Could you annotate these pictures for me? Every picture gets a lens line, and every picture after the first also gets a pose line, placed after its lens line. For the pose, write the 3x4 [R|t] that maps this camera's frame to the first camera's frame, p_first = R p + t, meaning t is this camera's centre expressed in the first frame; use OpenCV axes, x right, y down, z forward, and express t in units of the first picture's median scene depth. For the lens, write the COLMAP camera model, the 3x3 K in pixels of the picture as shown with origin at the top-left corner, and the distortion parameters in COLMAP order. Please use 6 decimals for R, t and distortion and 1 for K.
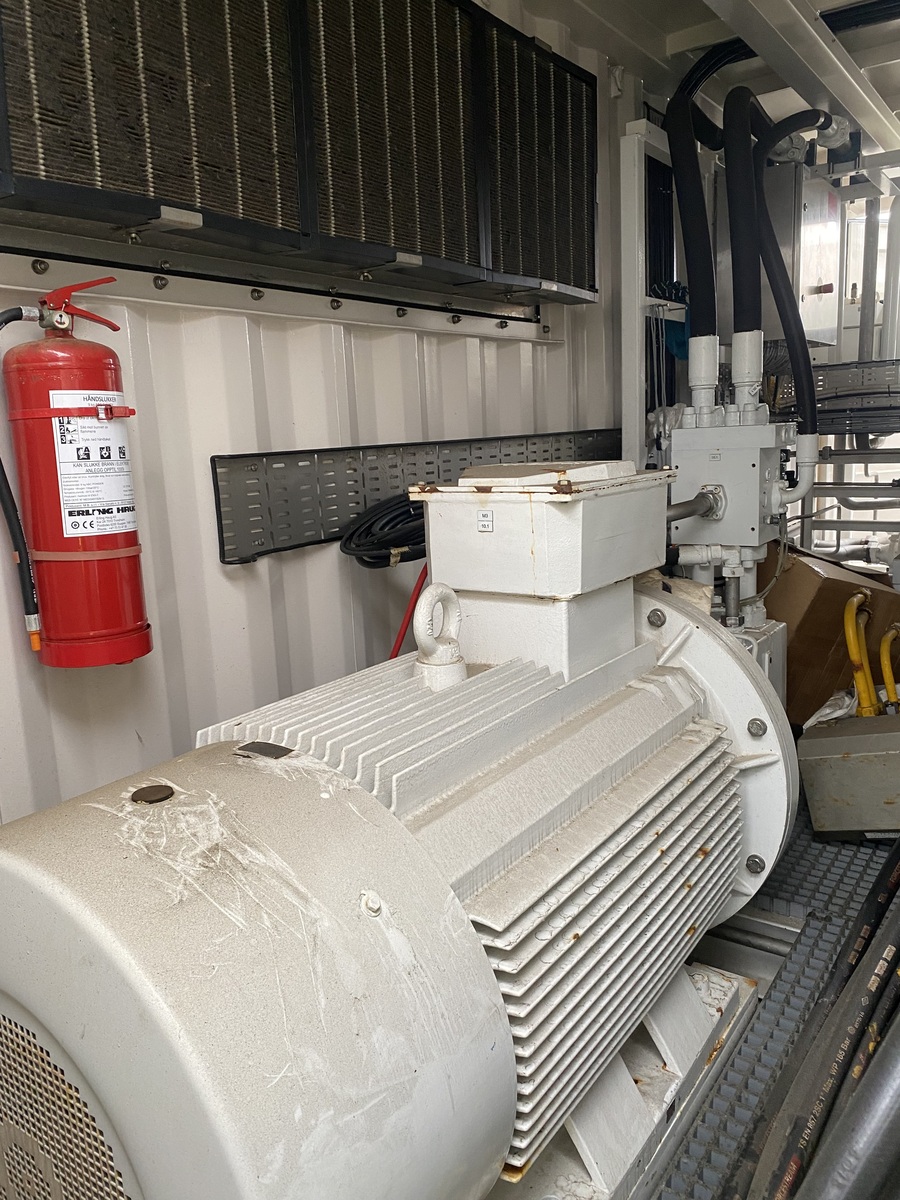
lens RADIAL K [[918.2, 0, 453.7], [0, 918.2, 588.4], [0, 0, 1]] dist [0.062687, -0.037464]
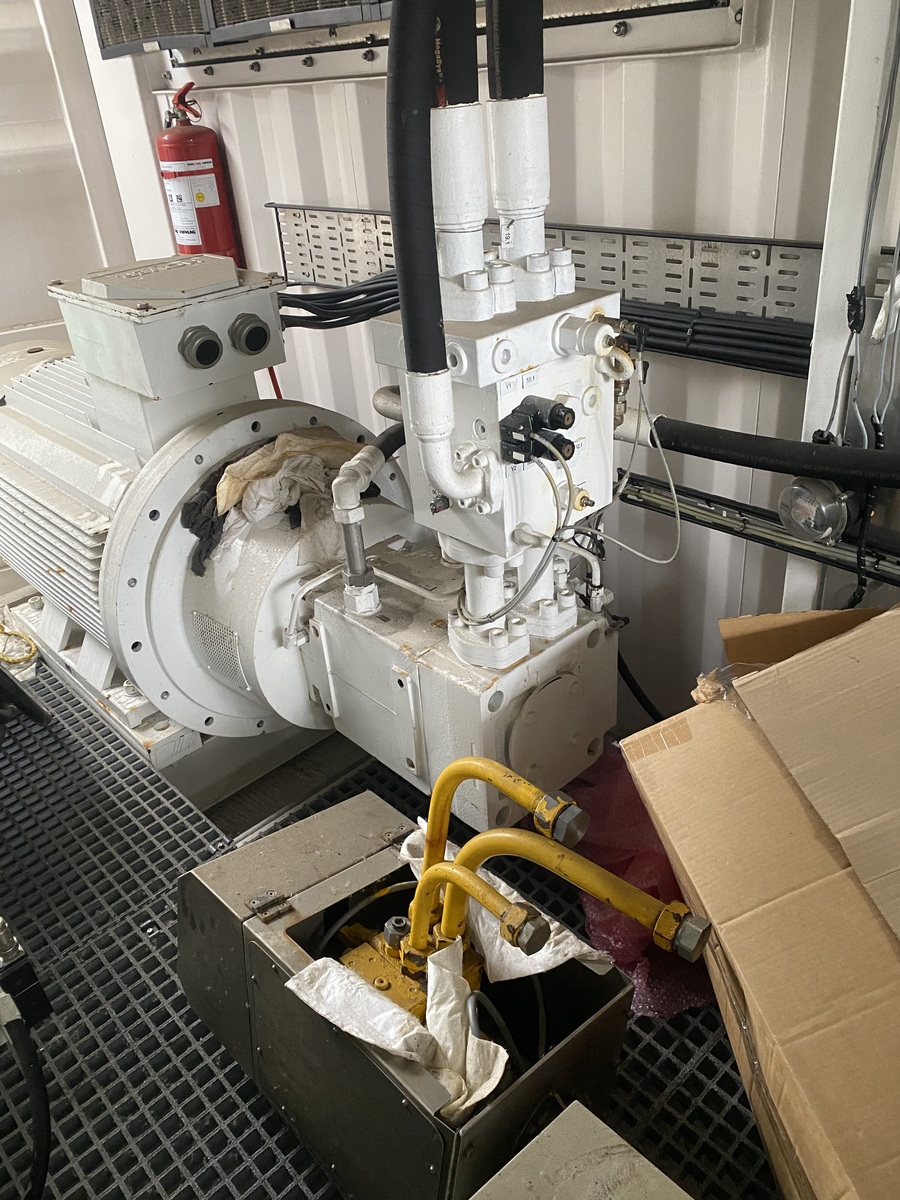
lens RADIAL K [[916.0, 0, 450.0], [0, 916.0, 600.0], [0, 0, 1]] dist [0.040324, -0.036739]
pose [[-0.238866, 0.545906, -0.803075, 1.259457], [-0.084621, 0.812167, 0.577256, -0.535381], [0.967358, 0.205844, -0.147804, 1.759294]]
